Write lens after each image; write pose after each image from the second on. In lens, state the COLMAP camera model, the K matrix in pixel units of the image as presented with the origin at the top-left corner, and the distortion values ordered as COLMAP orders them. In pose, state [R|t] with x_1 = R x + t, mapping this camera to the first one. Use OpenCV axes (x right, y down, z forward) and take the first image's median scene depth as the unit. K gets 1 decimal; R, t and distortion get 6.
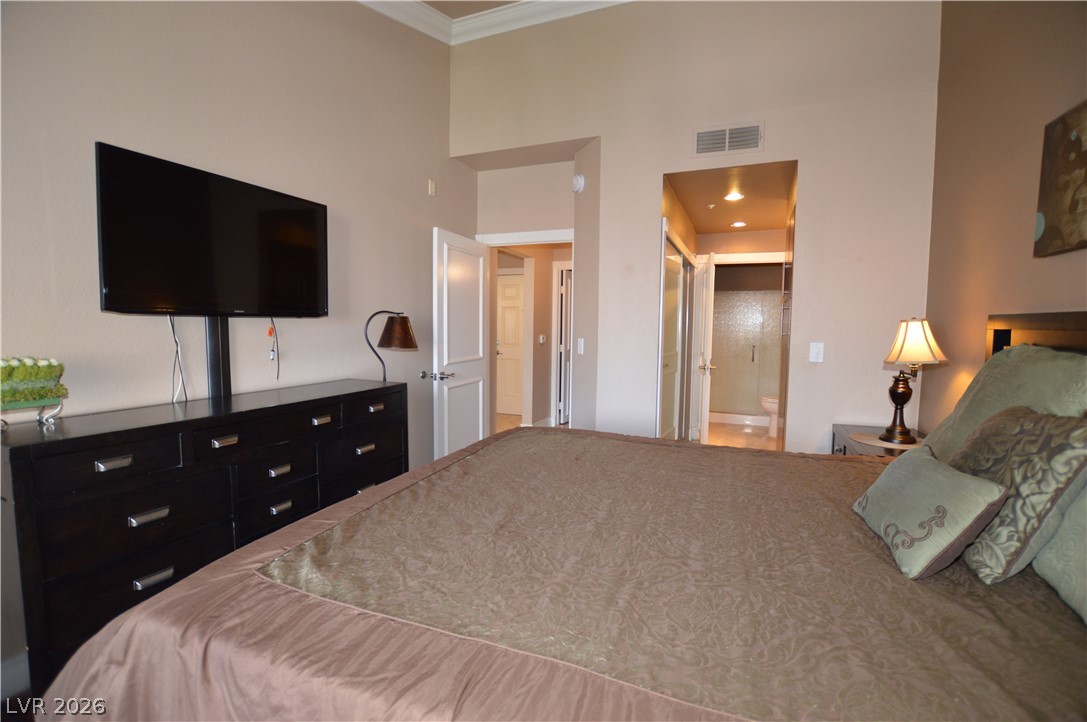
lens RADIAL K [[484.8, 0, 546.9], [0, 484.8, 360.4], [0, 0, 1]] dist [-0.028502, 0.002514]
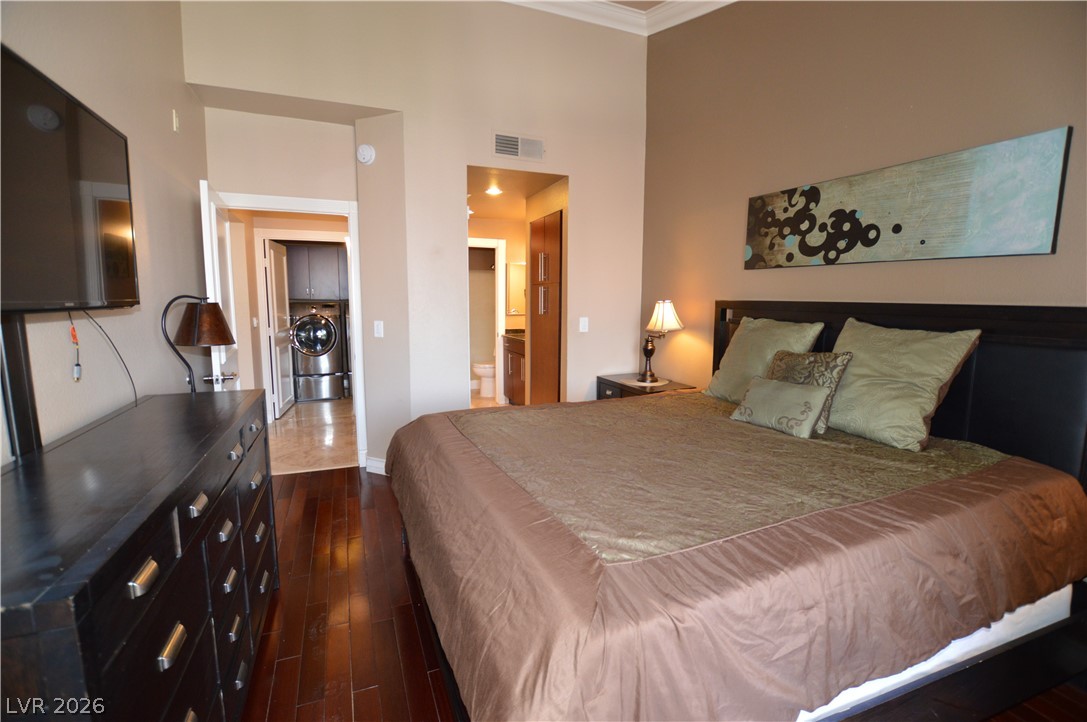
lens RADIAL K [[484.8, 0, 546.9], [0, 484.8, 360.4], [0, 0, 1]] dist [-0.028502, 0.002514]
pose [[0.701622, -0.098456, 0.705714, -0.587651], [0.056138, 0.994967, 0.082998, -0.044179], [-0.710334, -0.018616, 0.703618, 0.145752]]
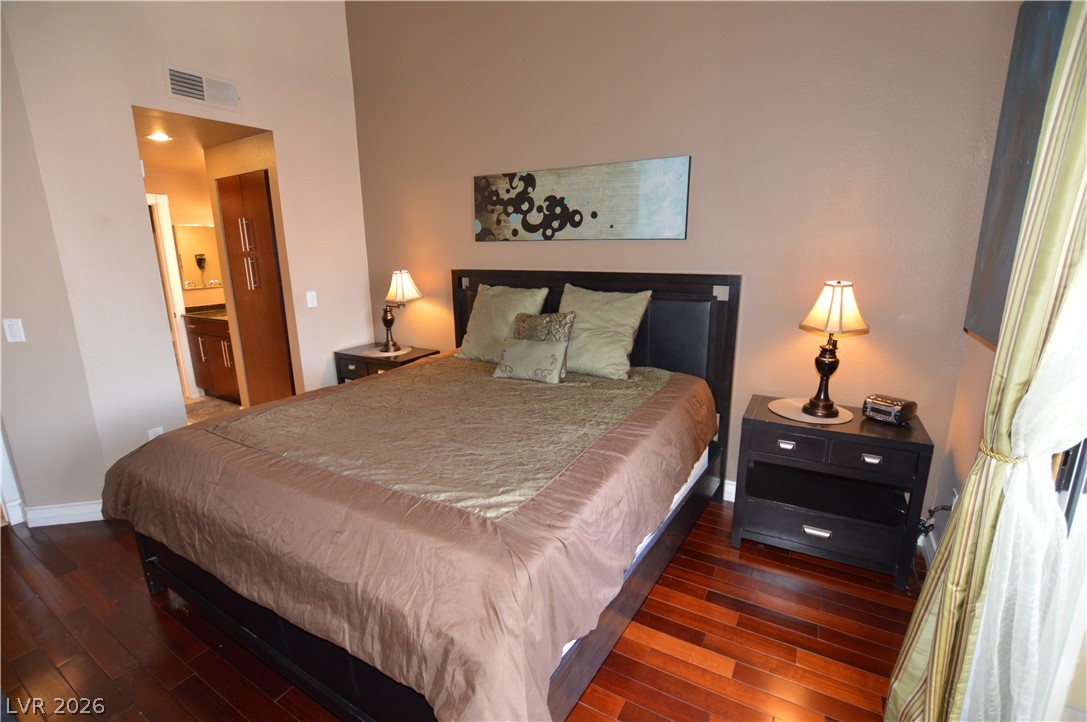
lens RADIAL K [[484.8, 0, 546.9], [0, 484.8, 360.4], [0, 0, 1]] dist [-0.028502, 0.002514]
pose [[0.138224, -0.234873, 0.962148, -0.727410], [0.087911, 0.970548, 0.224295, -0.109427], [-0.986492, 0.053580, 0.154801, 0.264937]]
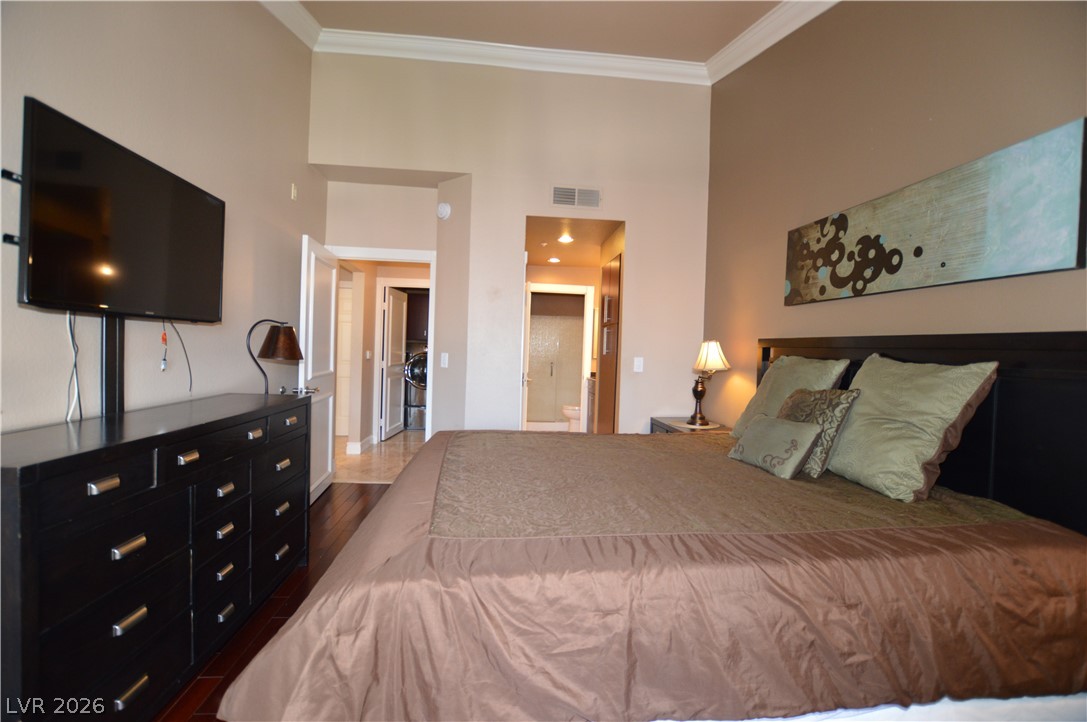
lens RADIAL K [[484.8, 0, 546.9], [0, 484.8, 360.4], [0, 0, 1]] dist [-0.028502, 0.002514]
pose [[0.877734, 0.005162, 0.479120, -0.385704], [0.014603, 0.999189, -0.037517, 0.023096], [-0.478925, 0.039927, 0.876947, -0.081972]]
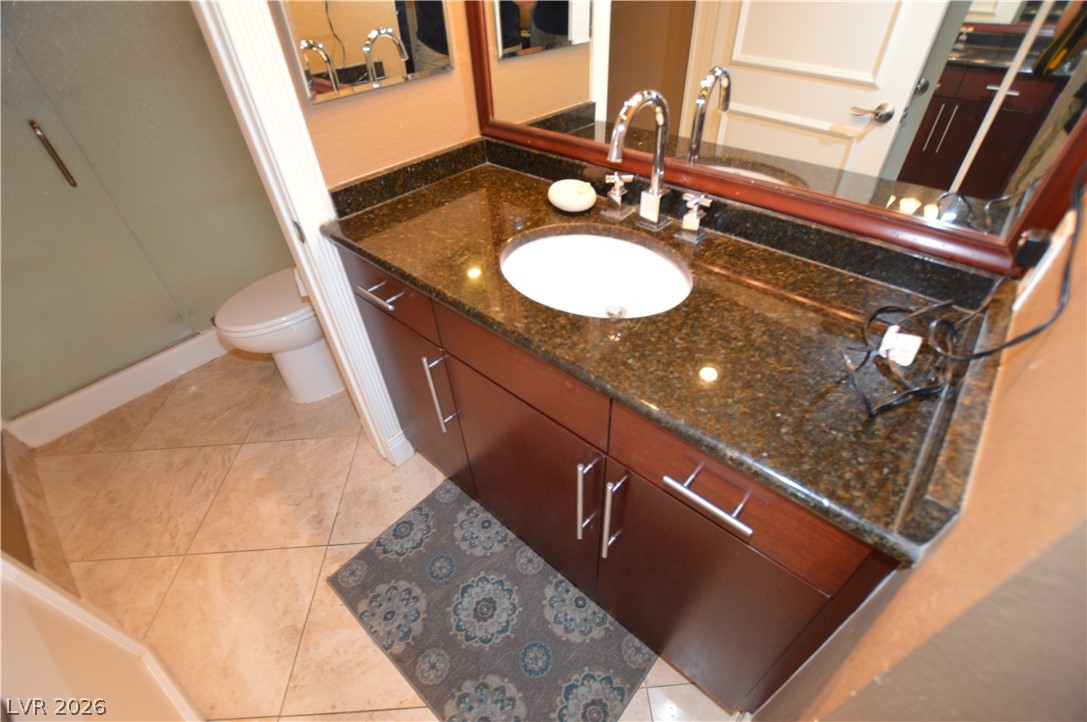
lens RADIAL K [[486.5, 0, 546.4], [0, 486.5, 360.1], [0, 0, 1]] dist [-0.034000, 0.005929]
pose [[0.326985, -0.640538, 0.694833, 0.707250], [0.114763, 0.756722, 0.643585, -0.160629], [-0.938036, -0.130701, 0.320946, 1.719815]]
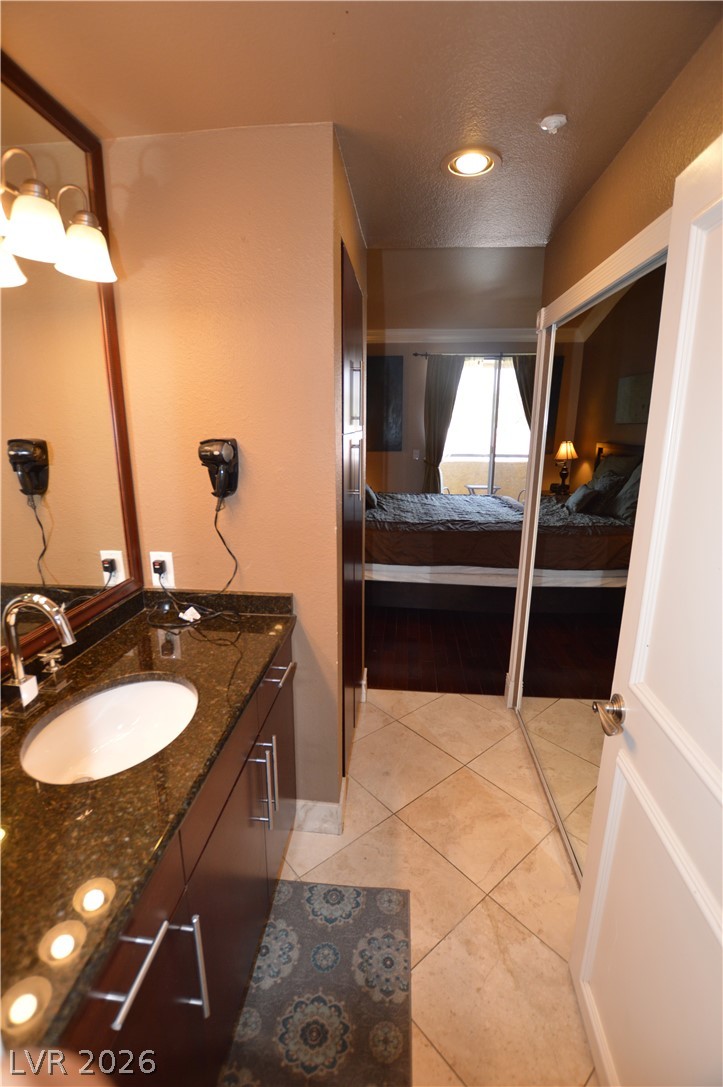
lens RADIAL K [[484.8, 0, 361.5], [0, 484.8, 543.5], [0, 0, 1]] dist [-0.028502, 0.002514]
pose [[-0.953784, 0.053412, -0.295709, 0.958092], [-0.042425, 0.950285, 0.308479, -0.253325], [0.297484, 0.306768, -0.904100, 2.236259]]
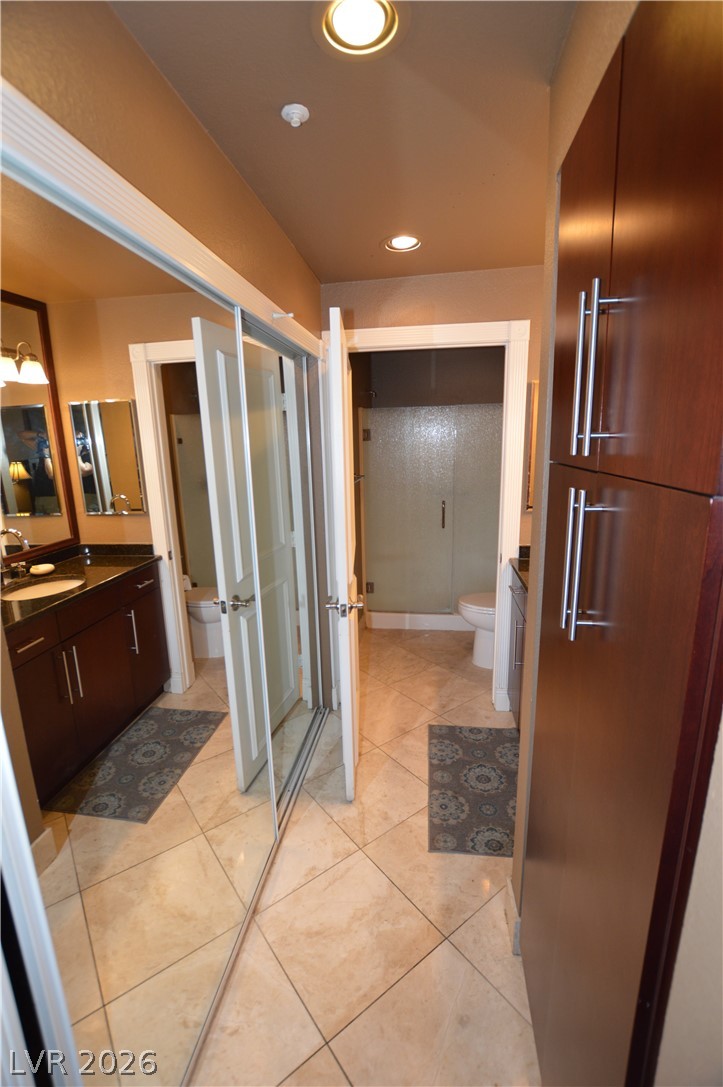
lens RADIAL K [[484.8, 0, 361.5], [0, 484.8, 543.5], [0, 0, 1]] dist [-0.028502, 0.002514]
pose [[0.967031, -0.091066, 0.237820, 0.483655], [0.056892, 0.987528, 0.146805, -0.187300], [-0.248223, -0.128435, 0.960151, 1.161203]]
